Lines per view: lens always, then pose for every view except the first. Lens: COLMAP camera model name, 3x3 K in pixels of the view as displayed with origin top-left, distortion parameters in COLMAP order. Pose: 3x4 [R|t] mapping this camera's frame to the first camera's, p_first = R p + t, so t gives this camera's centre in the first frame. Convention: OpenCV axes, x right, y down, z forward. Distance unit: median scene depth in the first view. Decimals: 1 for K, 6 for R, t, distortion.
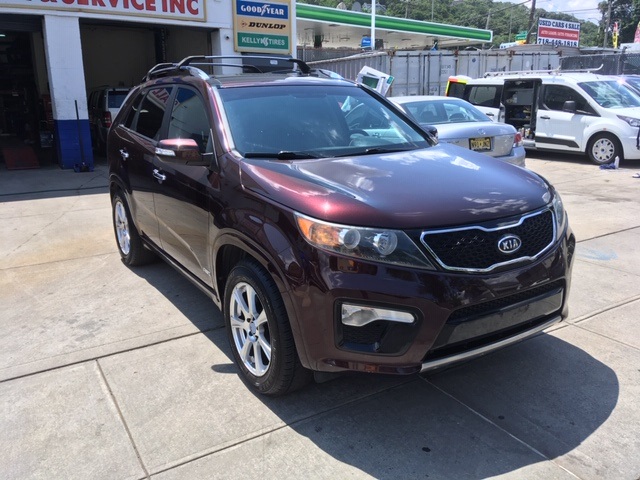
lens RADIAL K [[540.7, 0, 320.1], [0, 540.7, 240.0], [0, 0, 1]] dist [0.104226, -0.157067]
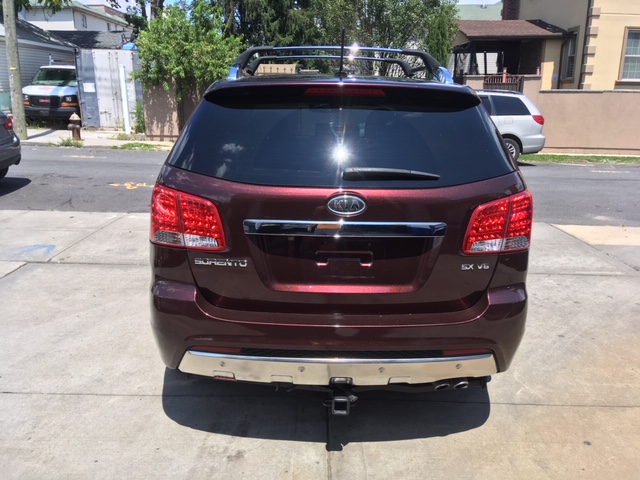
lens RADIAL K [[540.7, 0, 318.7], [0, 540.7, 241.1], [0, 0, 1]] dist [0.104226, -0.157067]
pose [[-0.855063, -0.134336, 0.500821, -0.637522], [0.126280, 0.882828, 0.452402, -0.515233], [-0.502913, 0.450076, -0.737910, 1.939596]]
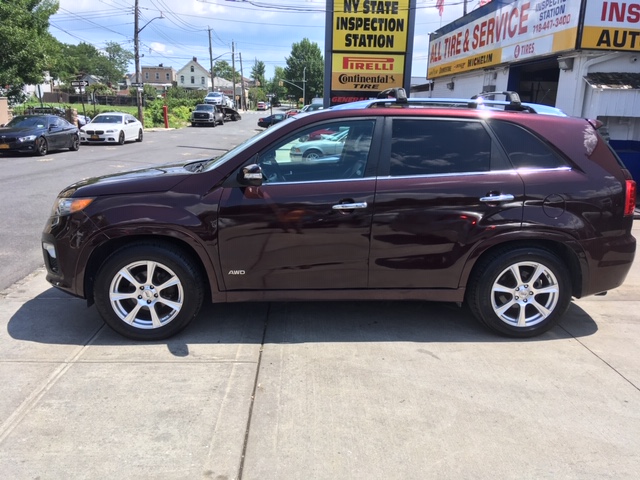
lens RADIAL K [[540.7, 0, 319.0], [0, 540.7, 236.6], [0, 0, 1]] dist [0.104226, -0.157067]
pose [[-0.485178, 0.192853, -0.852883, 0.943597], [-0.241749, 0.907774, 0.342789, -0.444981], [0.840333, 0.372498, -0.393810, 1.536573]]
